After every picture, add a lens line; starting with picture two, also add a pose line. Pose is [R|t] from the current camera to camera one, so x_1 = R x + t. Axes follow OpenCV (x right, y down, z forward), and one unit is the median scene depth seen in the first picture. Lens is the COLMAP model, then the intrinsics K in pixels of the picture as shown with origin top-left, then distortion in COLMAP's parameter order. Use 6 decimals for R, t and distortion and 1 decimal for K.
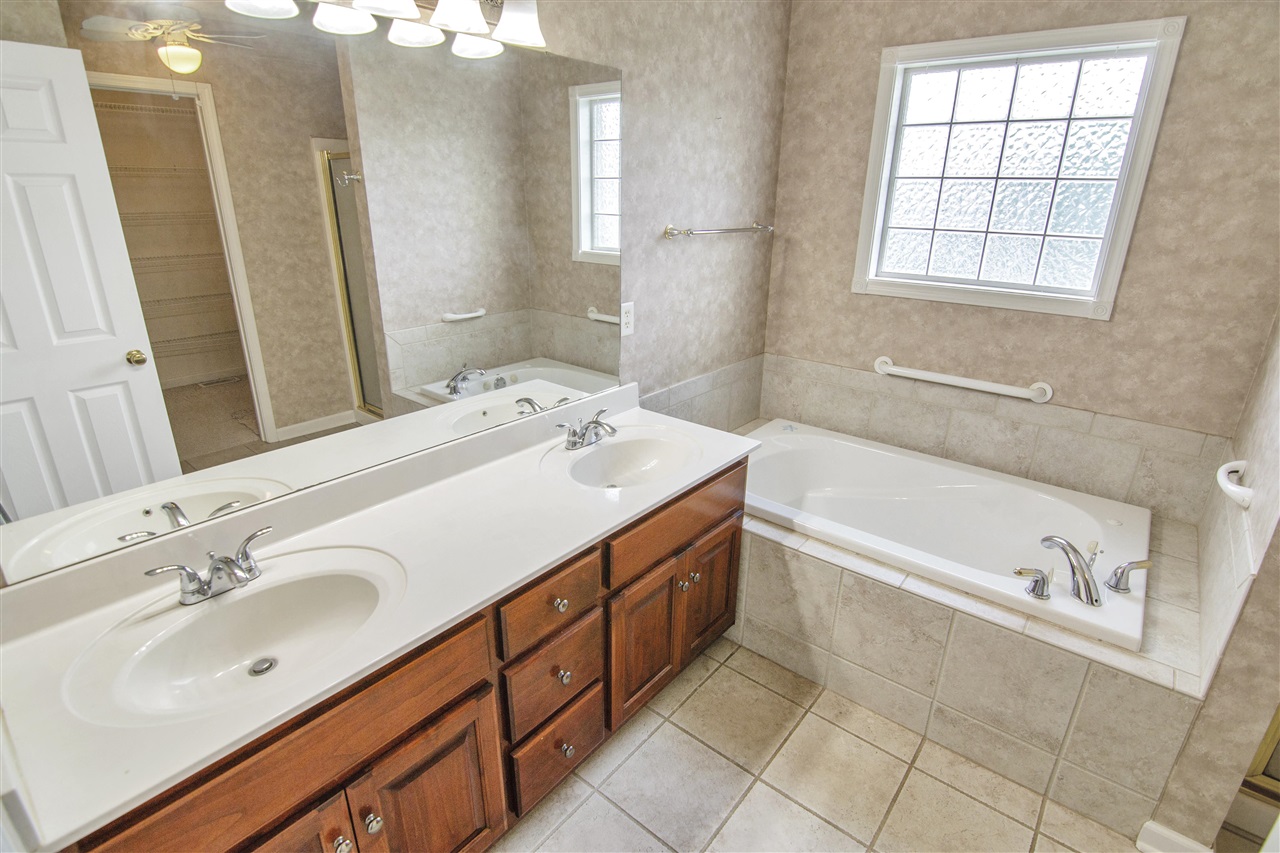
lens RADIAL K [[625.0, 0, 640.5], [0, 625.0, 430.1], [0, 0, 1]] dist [-0.014335, -0.005907]
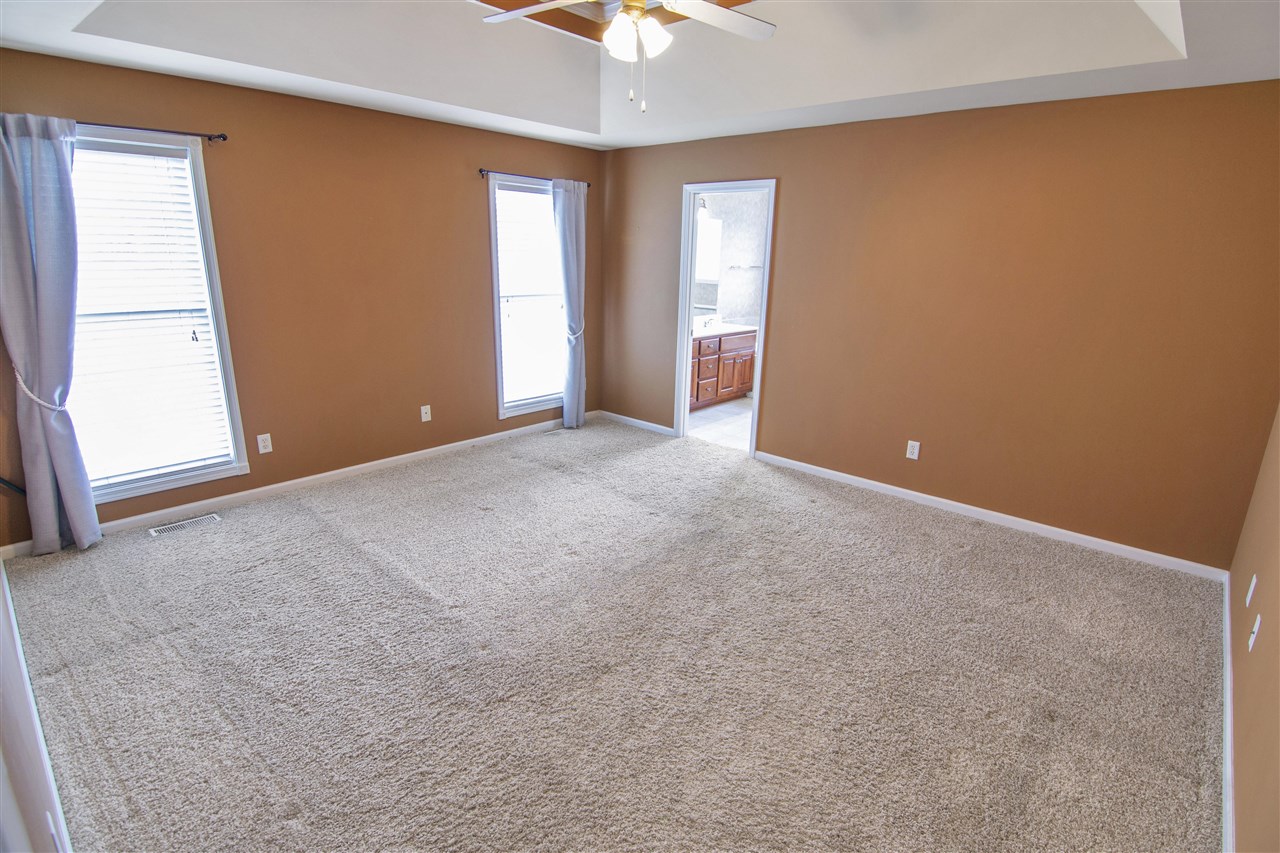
lens RADIAL K [[625.0, 0, 640.4], [0, 625.0, 425.1], [0, 0, 1]] dist [-0.014335, -0.005907]
pose [[0.998721, 0.024594, -0.044165, -0.239168], [-0.028289, 0.995972, -0.085081, 0.695049], [0.041895, 0.086221, 0.995395, -1.905763]]
